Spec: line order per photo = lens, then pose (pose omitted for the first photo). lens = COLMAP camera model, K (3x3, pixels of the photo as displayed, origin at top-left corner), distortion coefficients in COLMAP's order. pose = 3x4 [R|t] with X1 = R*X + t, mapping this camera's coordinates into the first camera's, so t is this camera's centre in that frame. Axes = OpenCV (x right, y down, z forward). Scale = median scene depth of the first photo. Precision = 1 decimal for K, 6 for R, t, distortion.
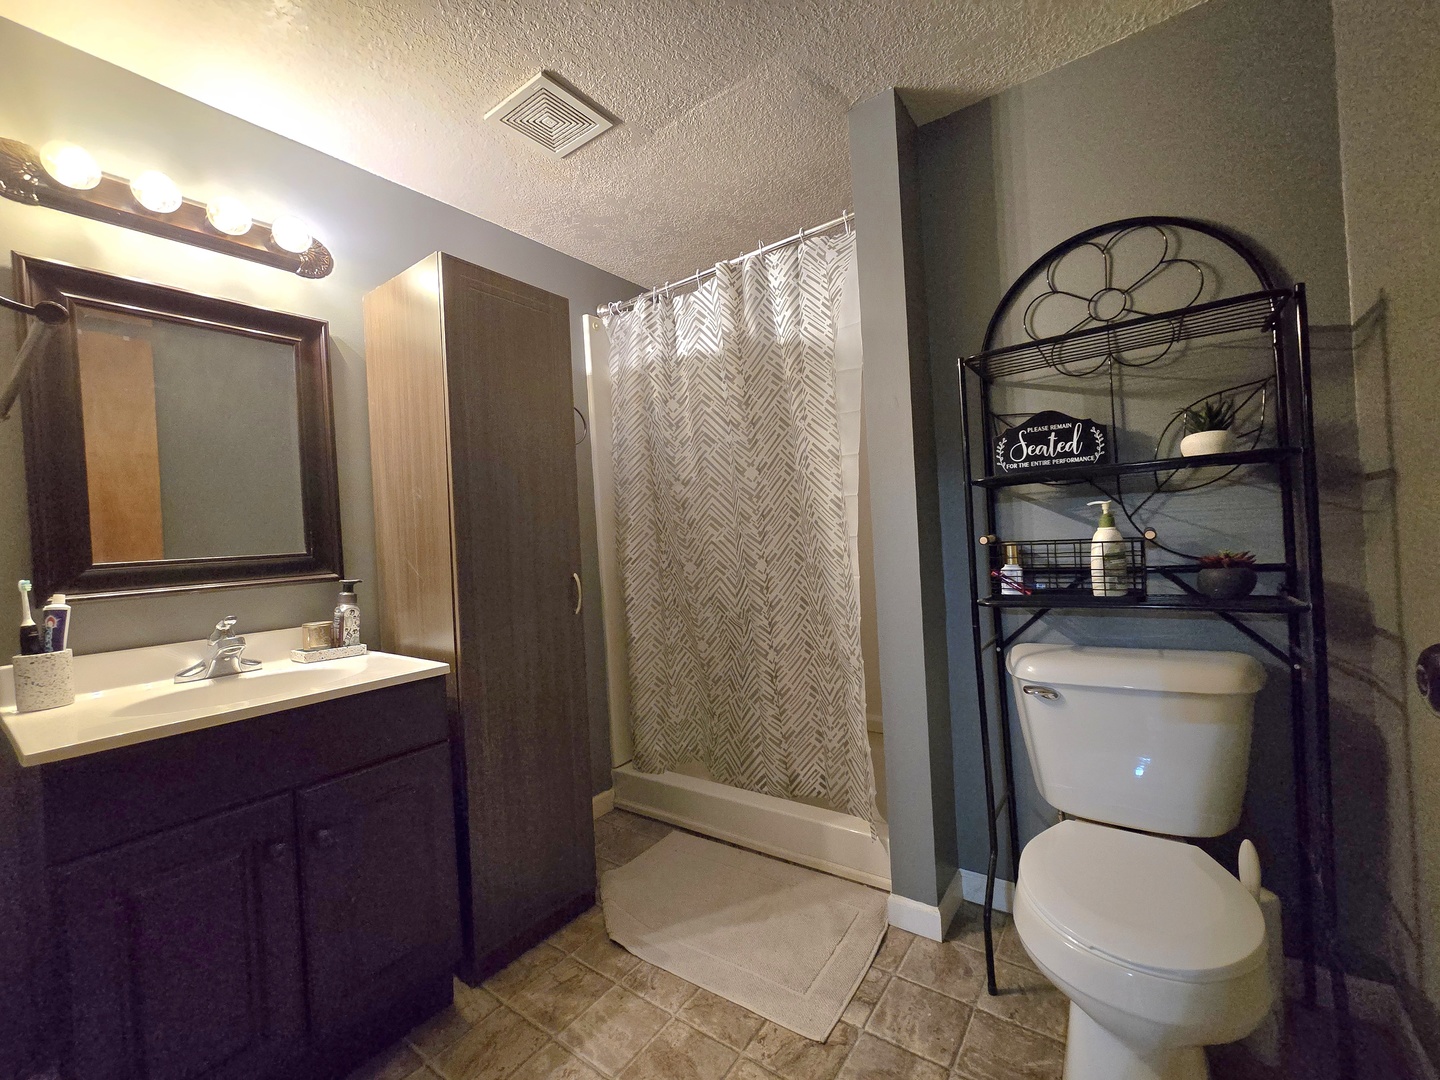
lens RADIAL K [[600.1, 0, 731.3], [0, 600.1, 534.2], [0, 0, 1]] dist [-0.001954, -0.000492]
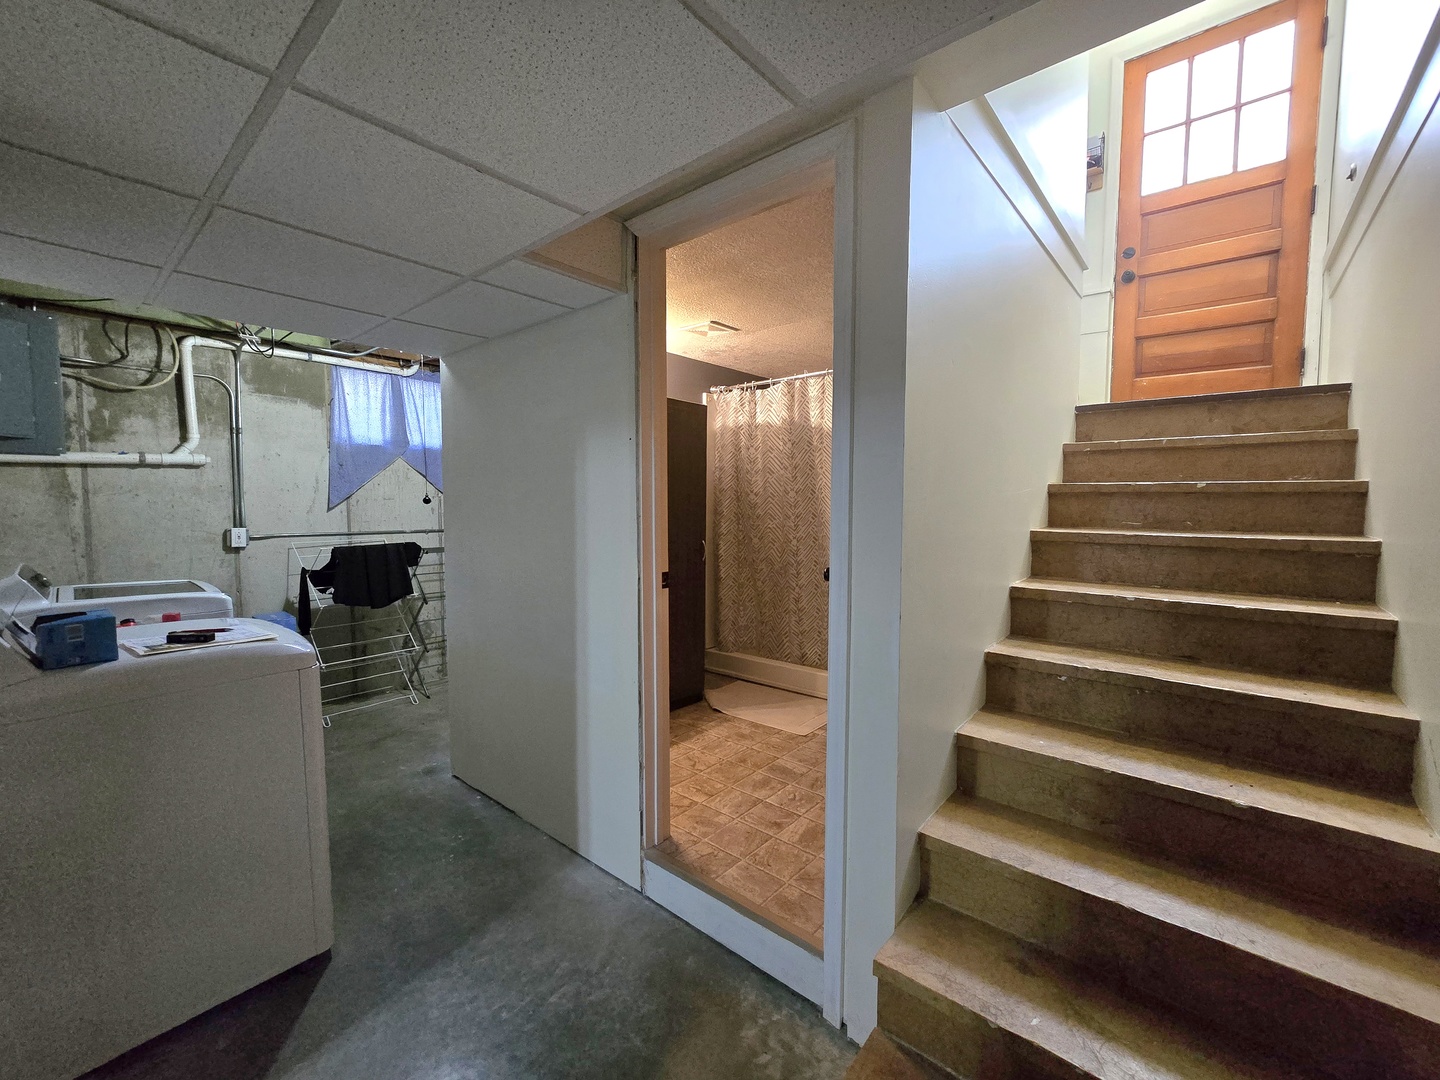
lens RADIAL K [[600.1, 0, 731.3], [0, 600.1, 534.2], [0, 0, 1]] dist [-0.001954, -0.000492]
pose [[0.995418, 0.064412, -0.070671, -0.015991], [-0.060288, 0.996435, 0.059008, -0.069685], [0.074220, -0.054477, 0.995753, -0.862186]]
